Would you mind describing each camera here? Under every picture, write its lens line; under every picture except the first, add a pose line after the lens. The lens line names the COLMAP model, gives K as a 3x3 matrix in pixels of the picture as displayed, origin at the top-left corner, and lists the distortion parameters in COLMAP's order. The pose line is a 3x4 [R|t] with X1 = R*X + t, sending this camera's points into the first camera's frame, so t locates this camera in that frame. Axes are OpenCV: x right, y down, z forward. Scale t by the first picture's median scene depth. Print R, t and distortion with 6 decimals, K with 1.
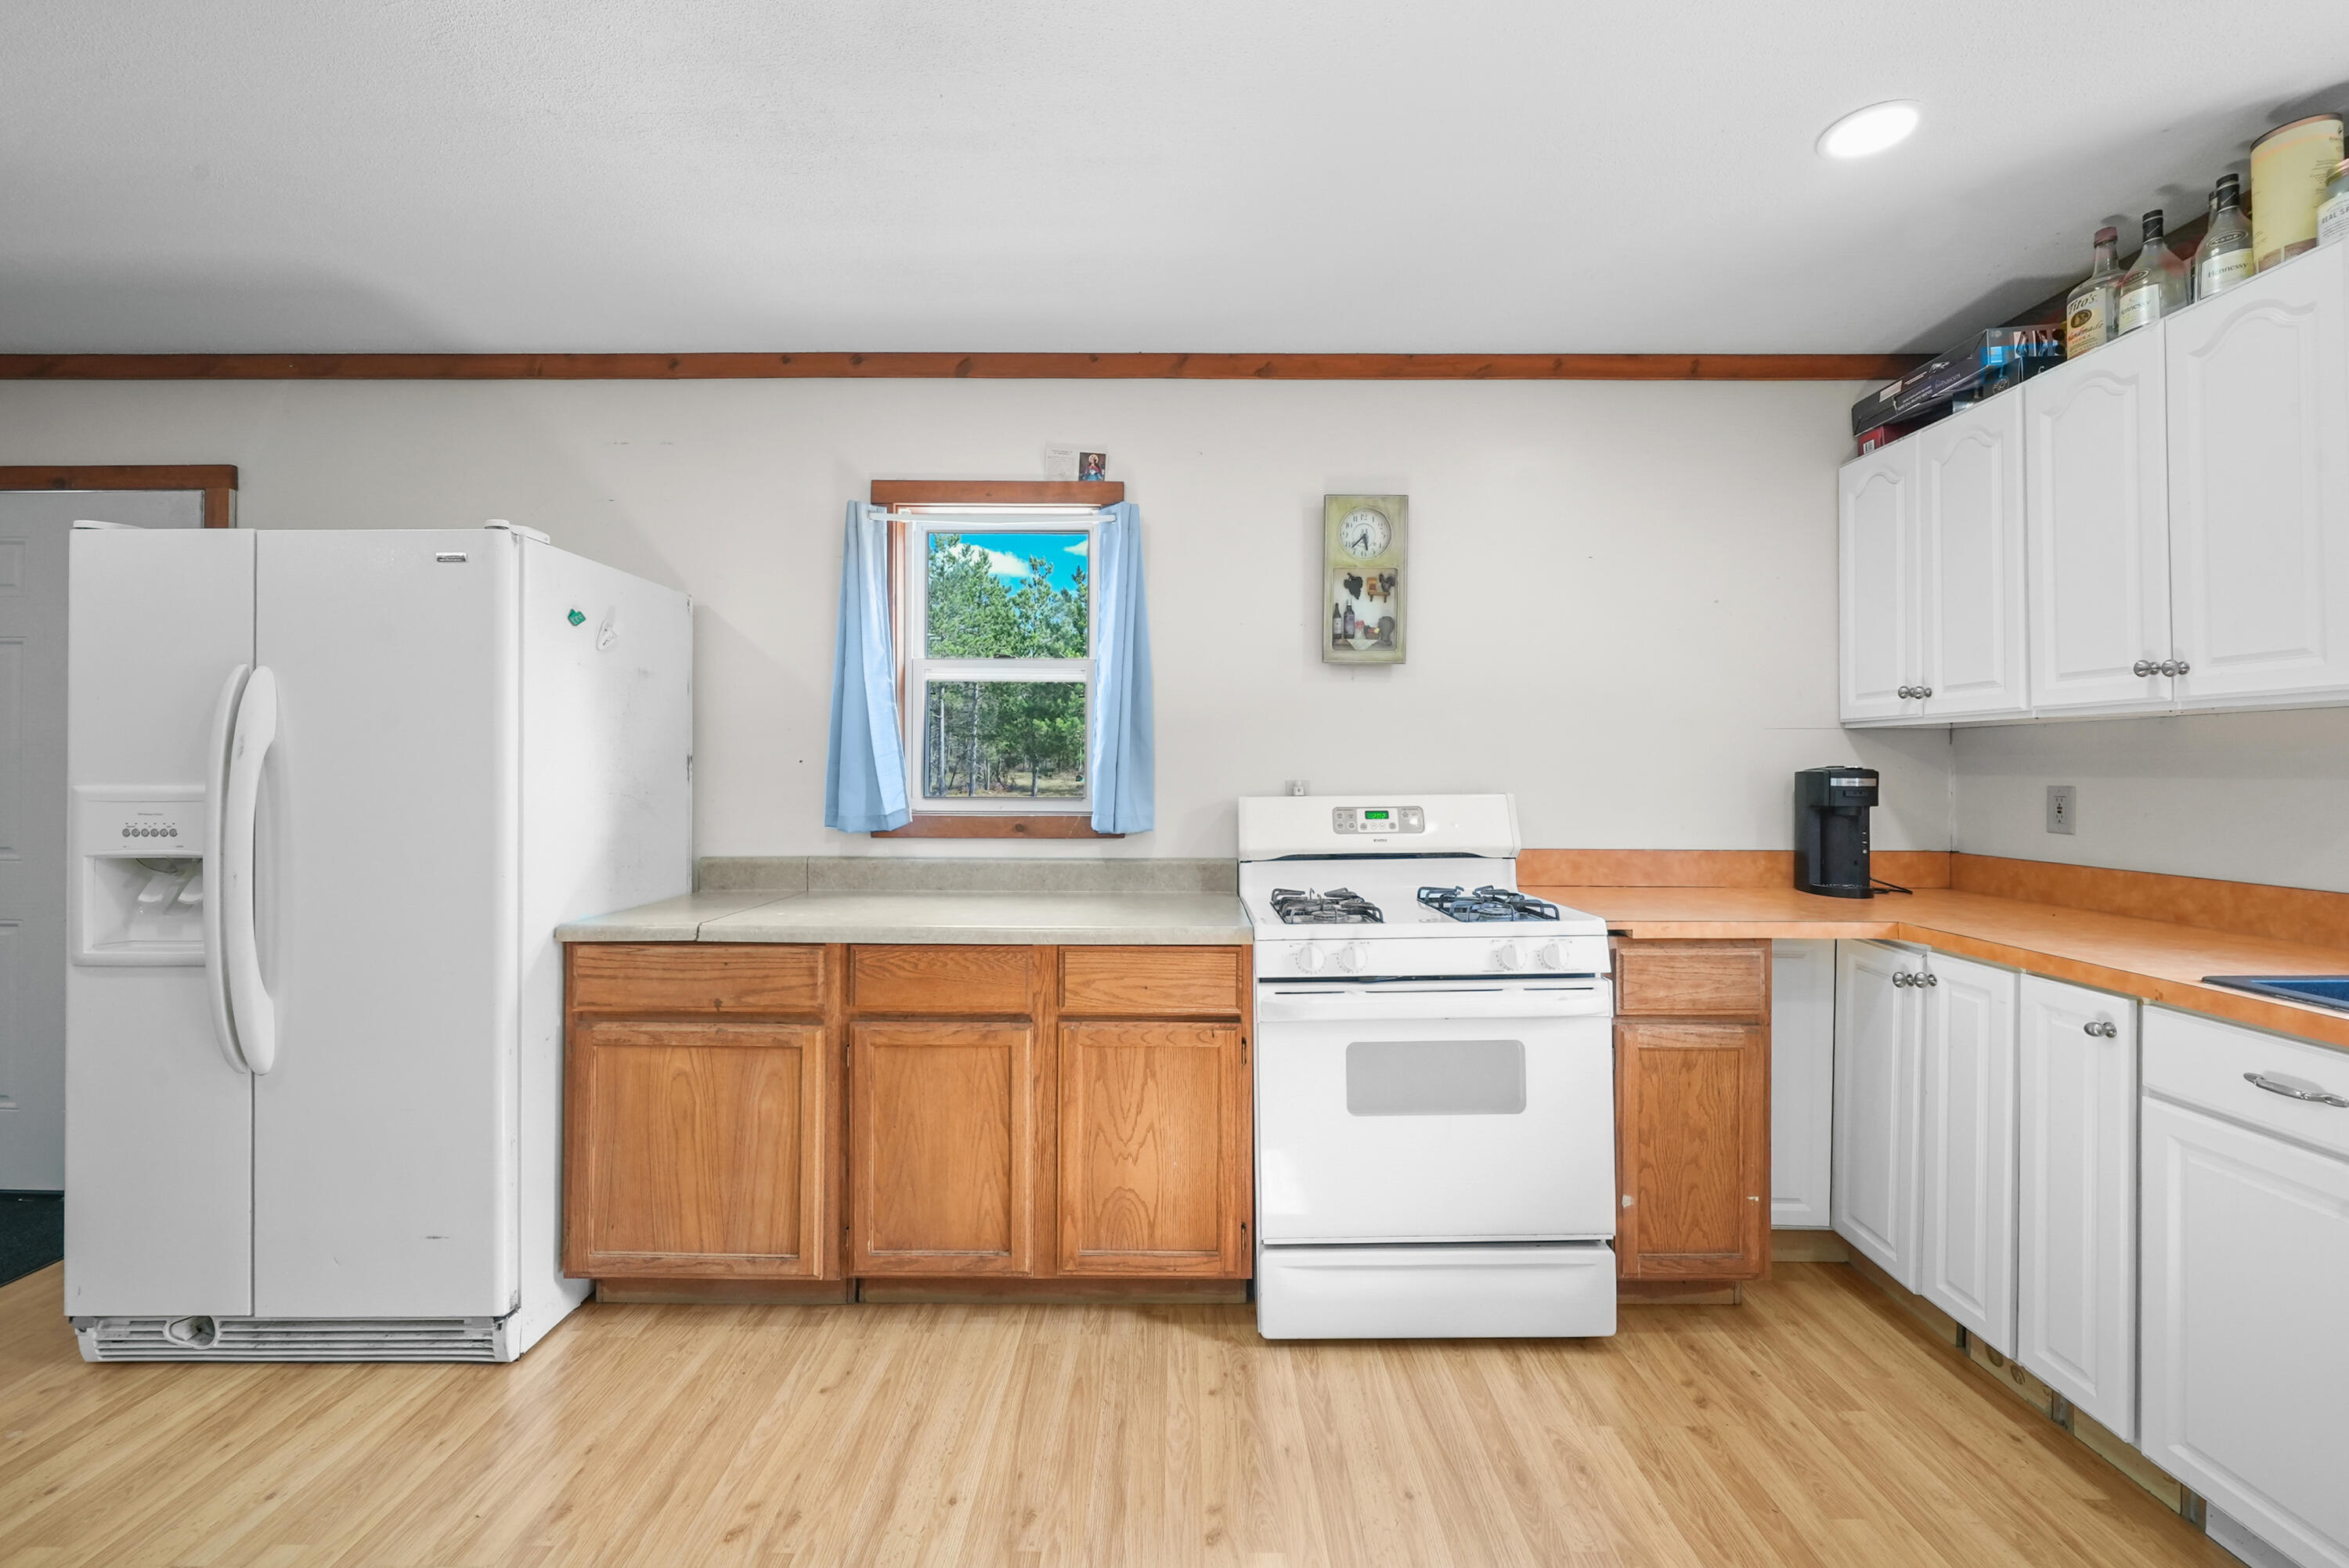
lens RADIAL K [[941.9, 0, 1182.7], [0, 941.9, 765.3], [0, 0, 1]] dist [-0.001667, -0.000637]
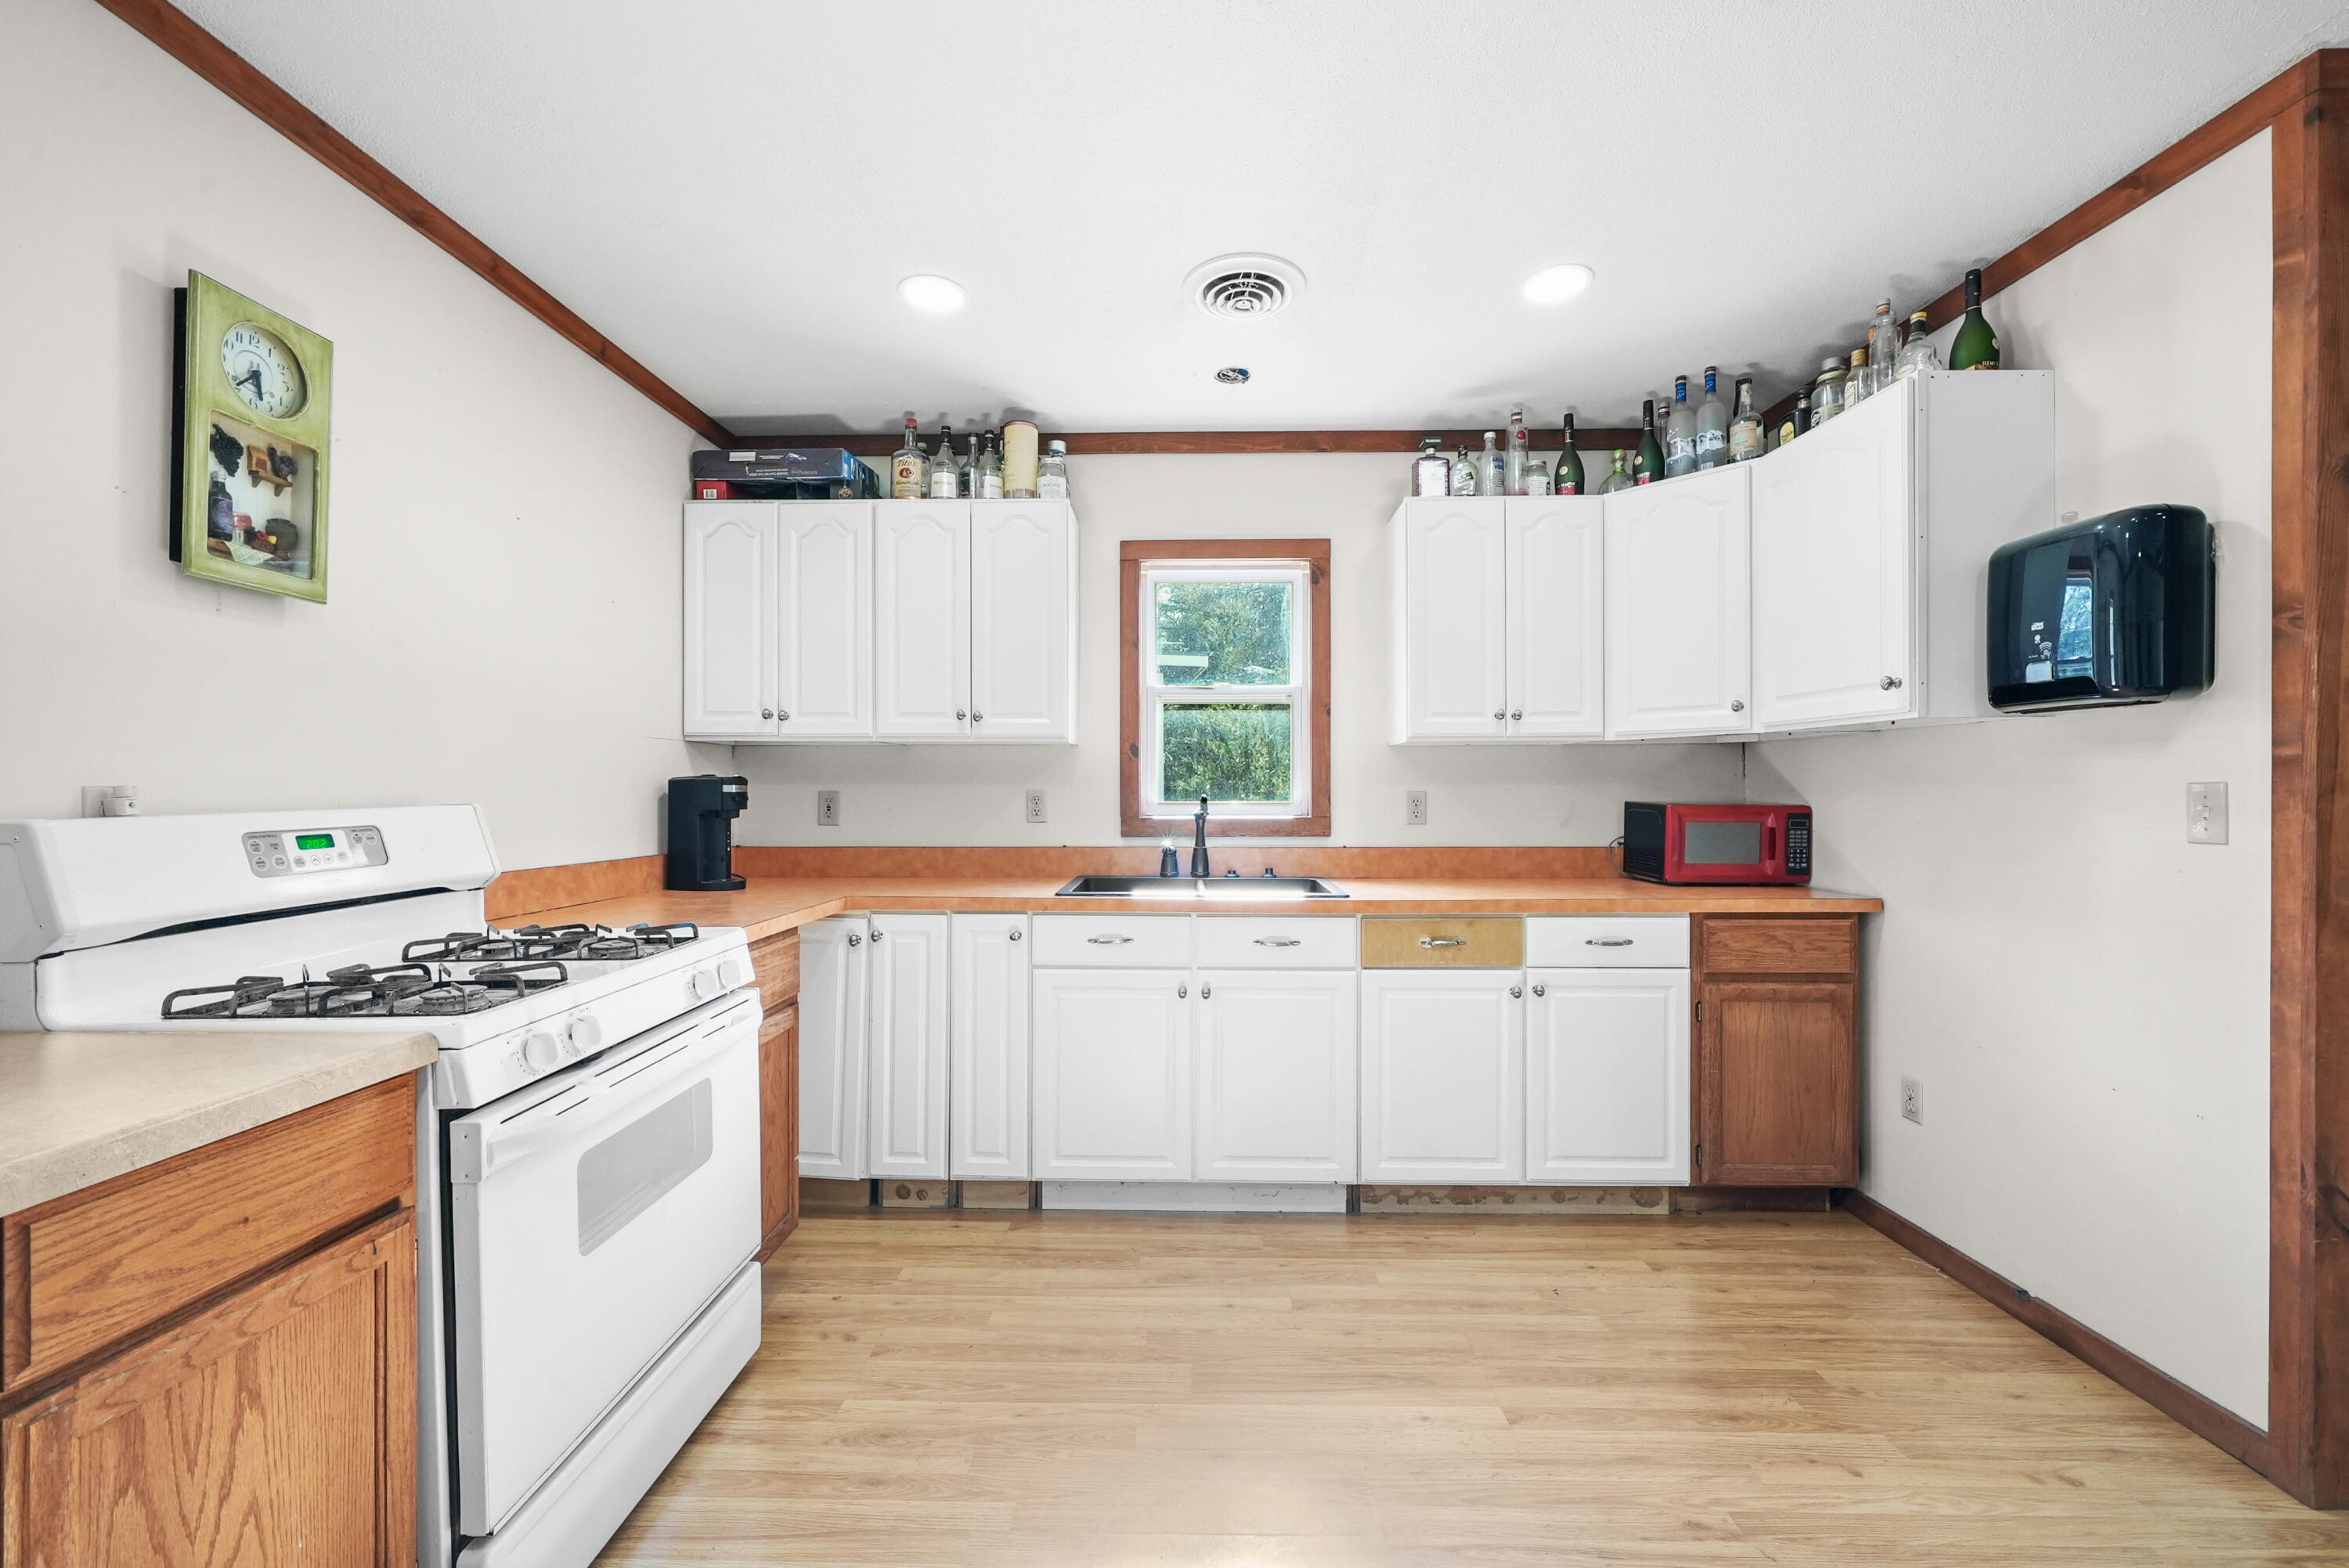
lens RADIAL K [[941.9, 0, 1170.8], [0, 941.9, 789.5], [0, 0, 1]] dist [-0.001667, -0.000637]
pose [[0.019770, -0.001014, 0.999804, -0.498009], [-0.007035, 0.999975, 0.001153, 0.016907], [-0.999780, -0.007056, 0.019762, 0.529907]]
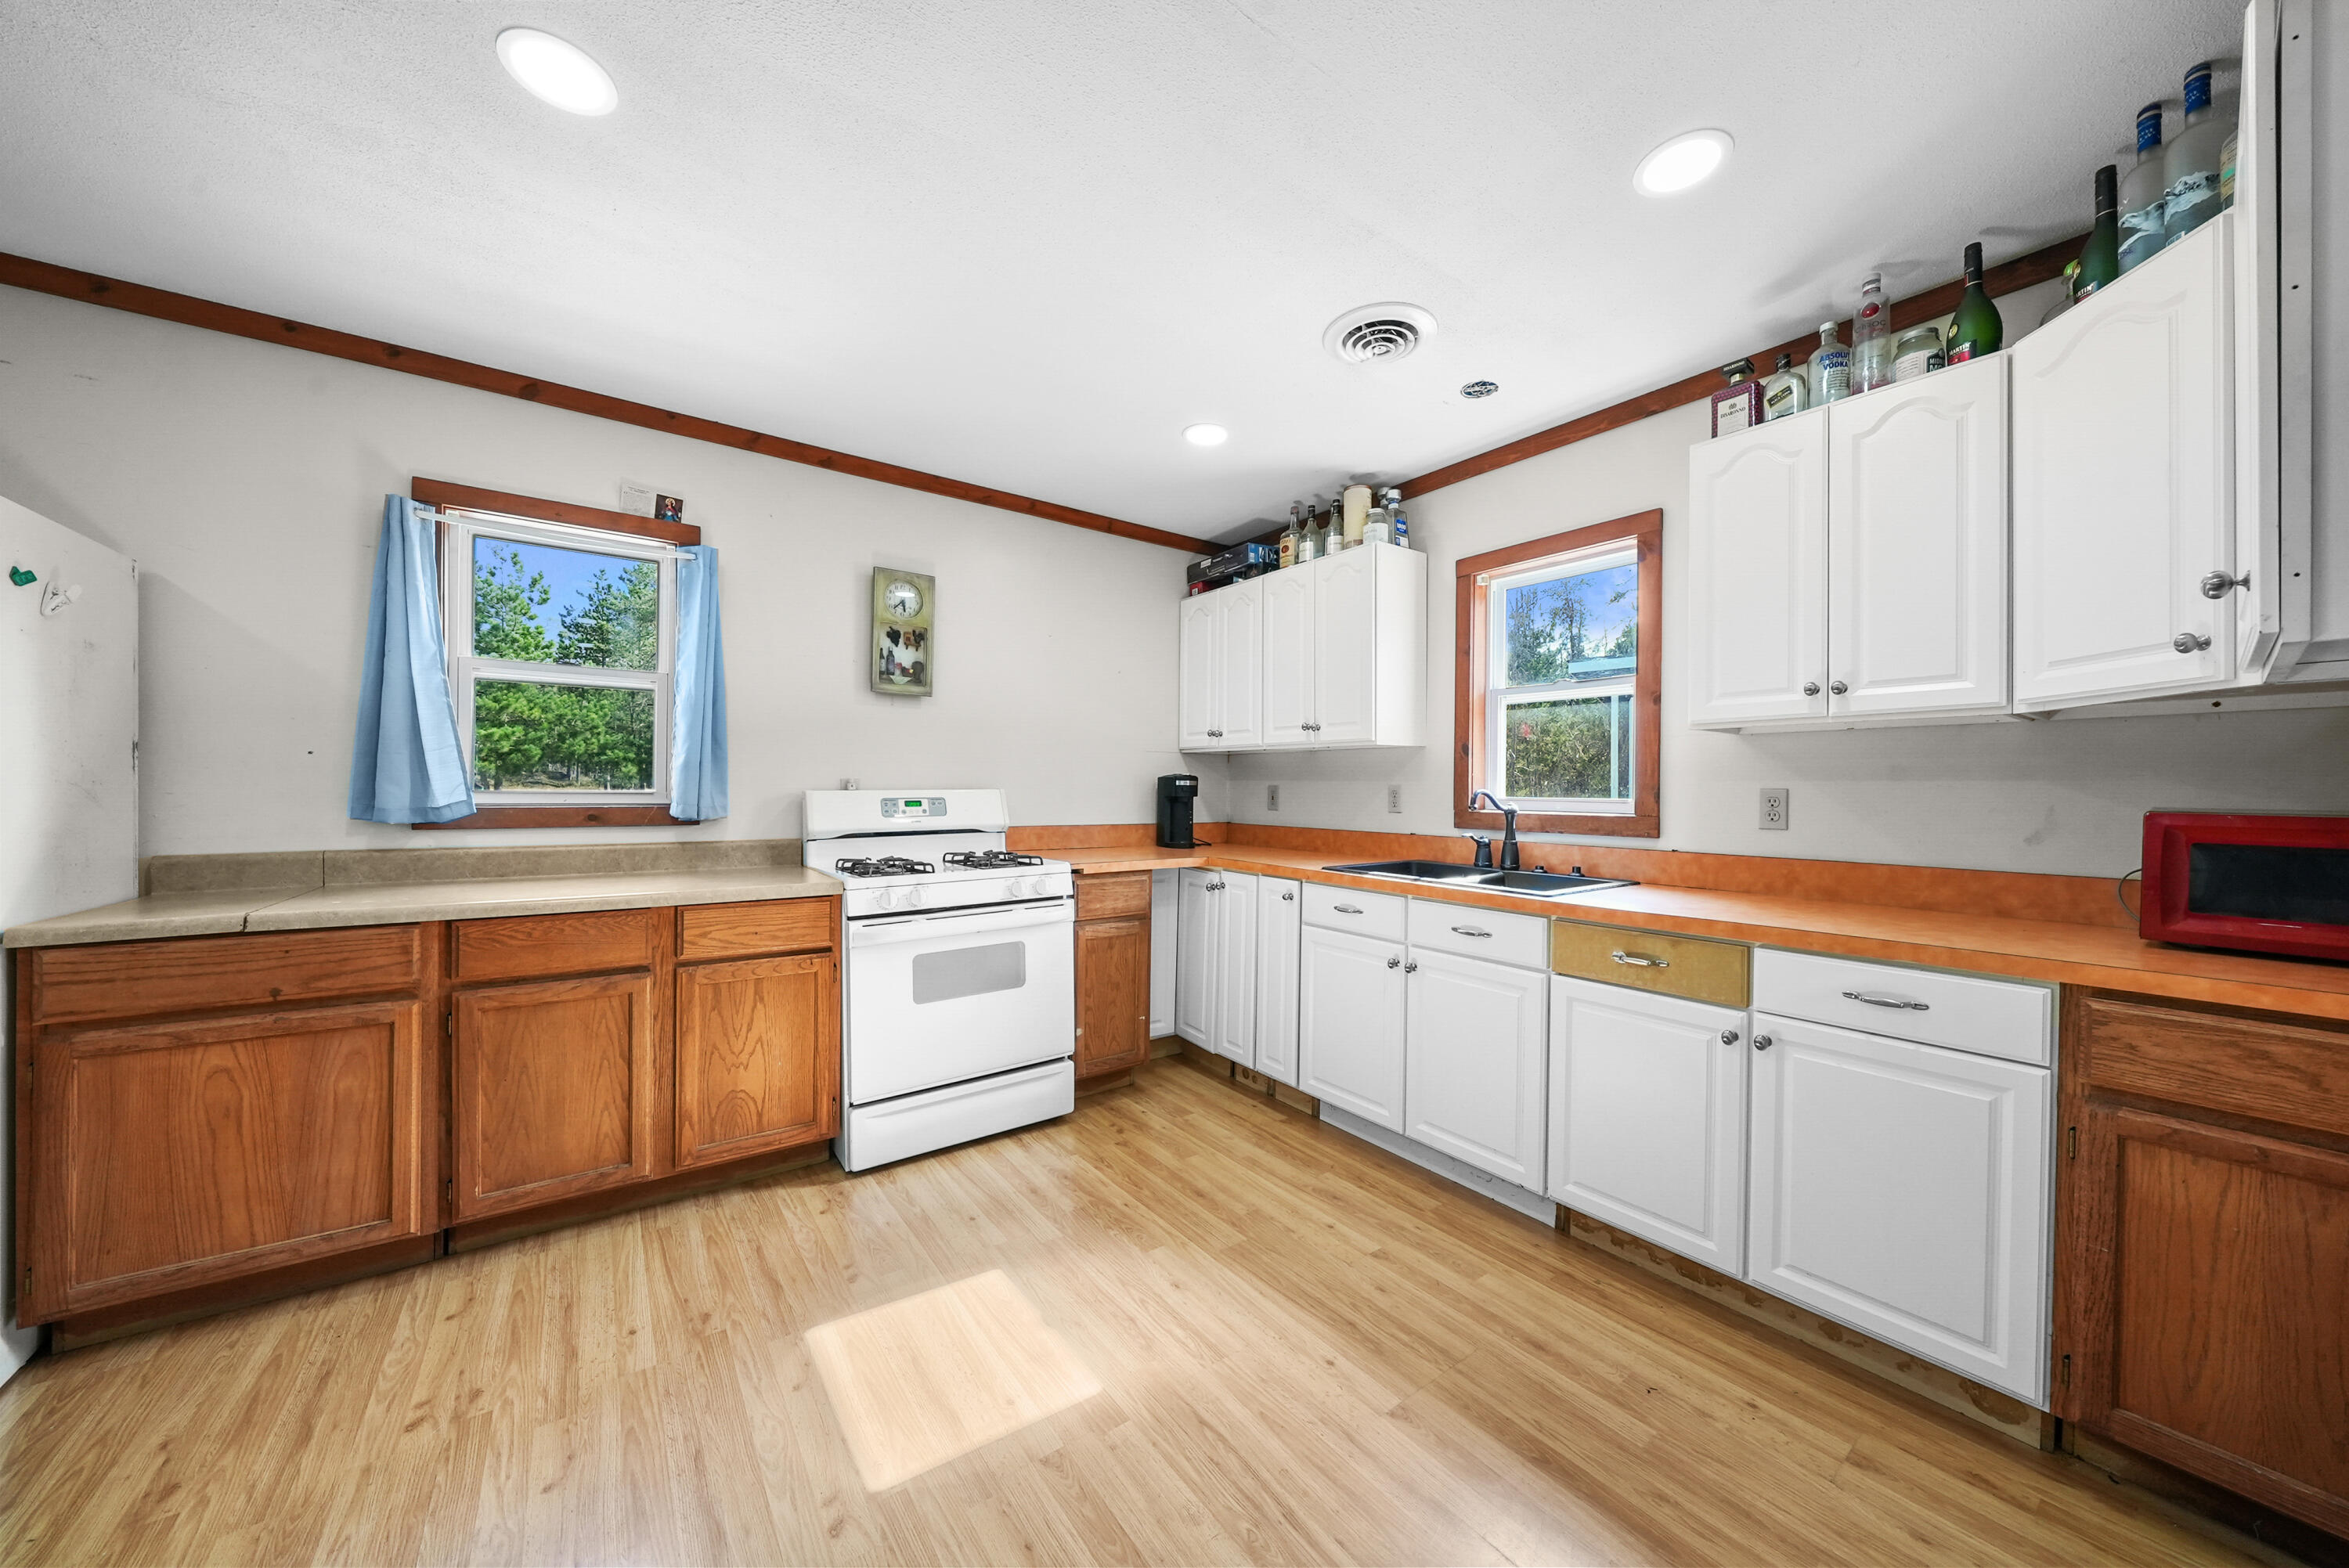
lens RADIAL K [[802.5, 0, 1172.7], [0, 802.5, 789.0], [0, 0, 1]] dist [-0.001837, -0.000690]
pose [[0.807646, 0.005049, 0.589646, -0.228522], [-0.012570, 0.999884, 0.008655, 0.019665], [-0.589534, -0.014402, 0.807615, -0.232114]]
